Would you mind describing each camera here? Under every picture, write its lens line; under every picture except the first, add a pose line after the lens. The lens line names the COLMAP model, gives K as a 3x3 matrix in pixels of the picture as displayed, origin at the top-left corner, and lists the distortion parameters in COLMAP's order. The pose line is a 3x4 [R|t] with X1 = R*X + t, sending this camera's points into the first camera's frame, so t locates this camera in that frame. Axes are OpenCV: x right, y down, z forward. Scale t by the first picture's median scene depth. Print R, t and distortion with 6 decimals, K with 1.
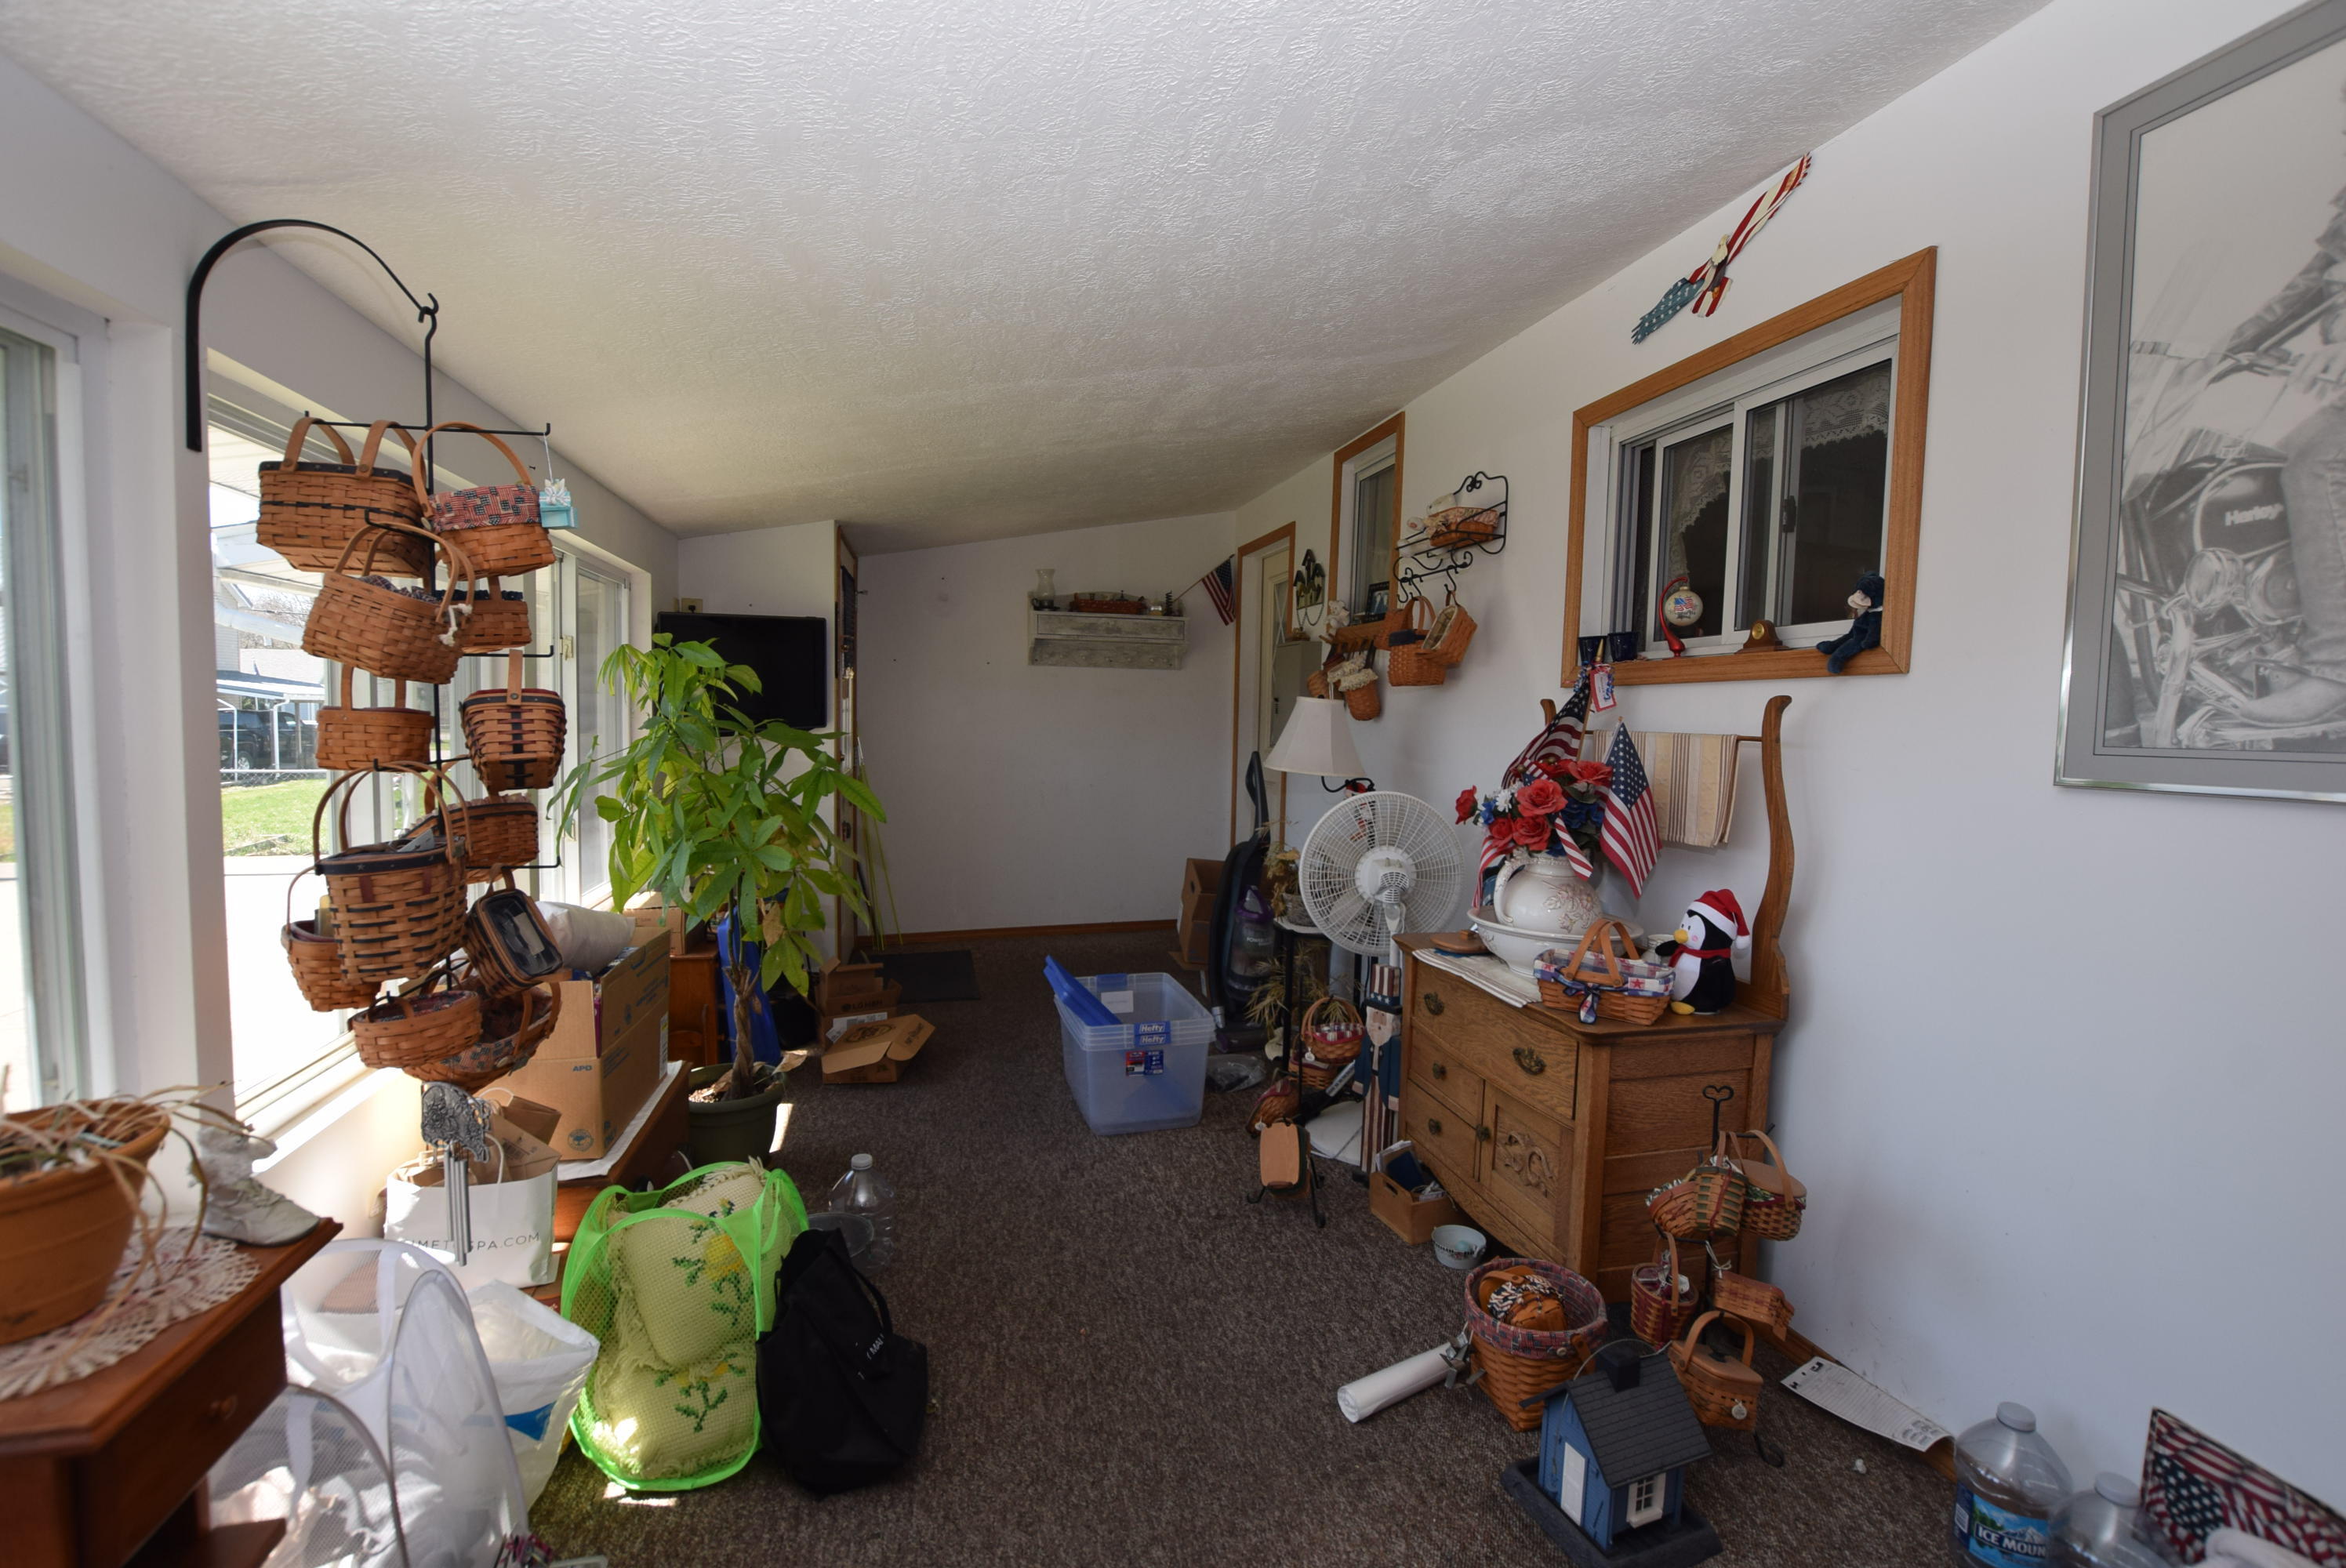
lens RADIAL K [[1033.3, 0, 1174.1], [0, 1033.3, 785.9], [0, 0, 1]] dist [-0.023285, 0.001736]
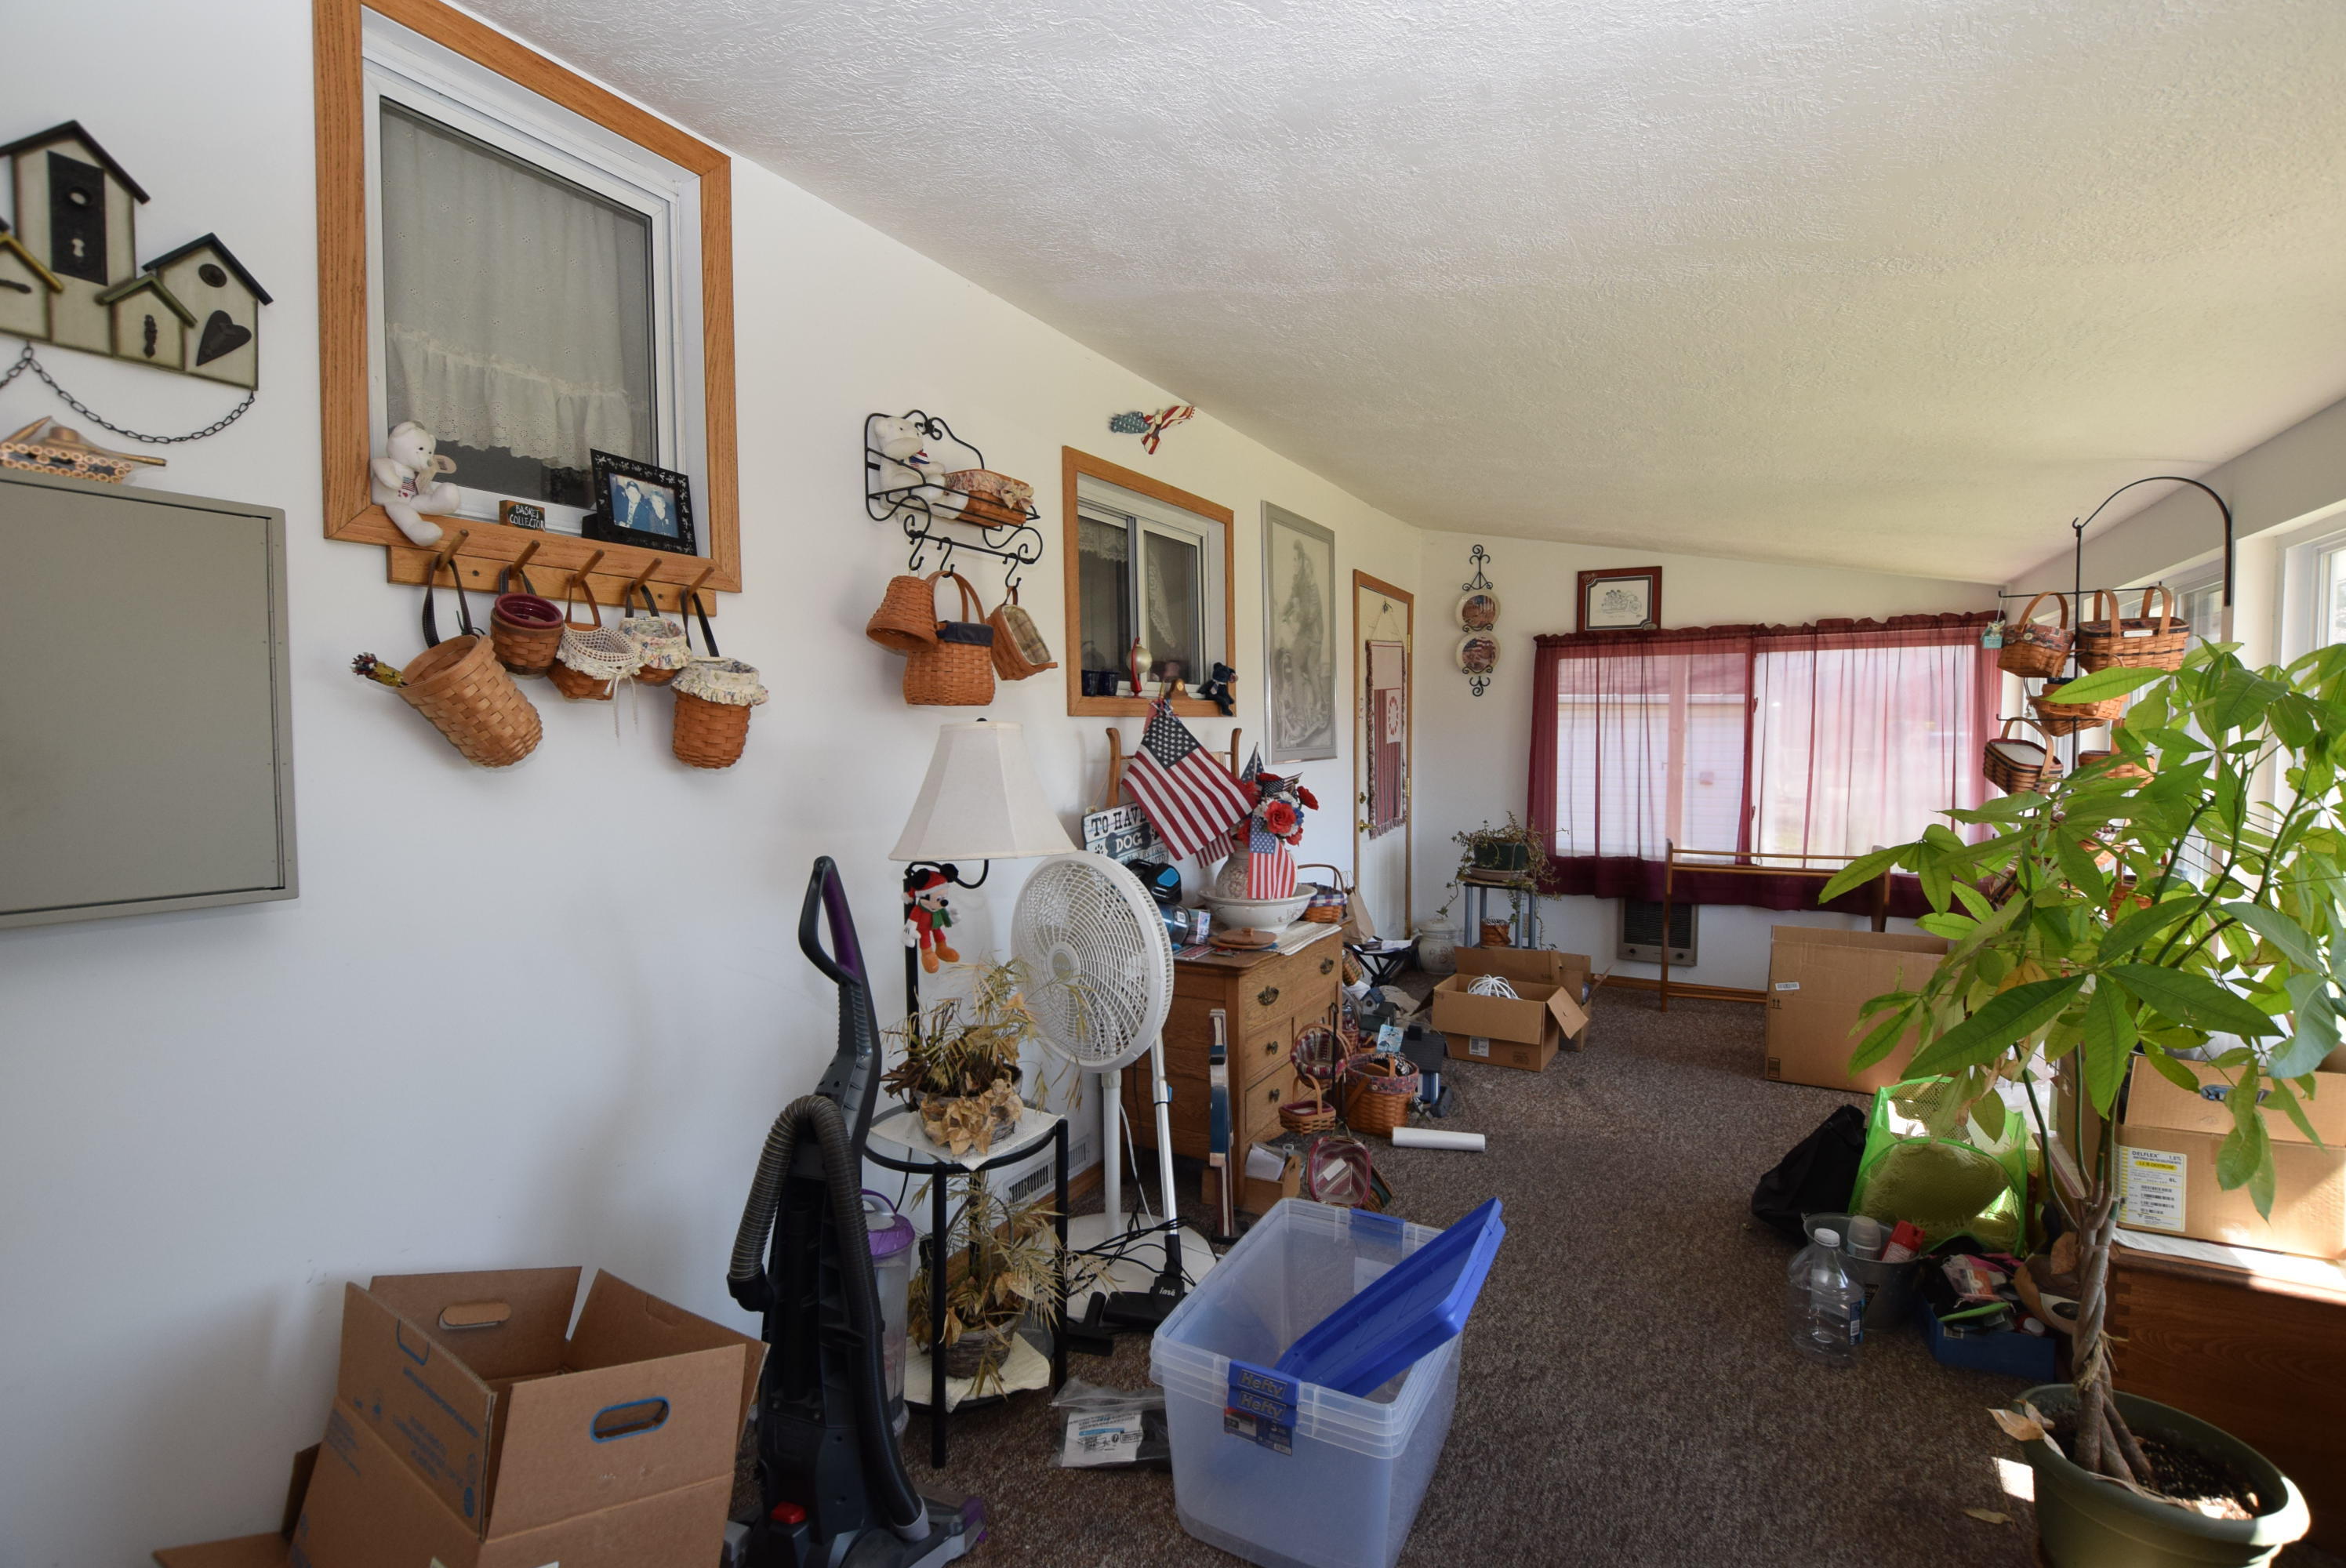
lens RADIAL K [[1033.3, 0, 1173.1], [0, 1033.3, 782.1], [0, 0, 1]] dist [-0.023285, 0.001736]
pose [[-0.727647, -0.049322, 0.684176, -0.494037], [0.041933, 0.992348, 0.116136, -0.175309], [-0.684669, 0.113196, -0.720011, 2.056585]]
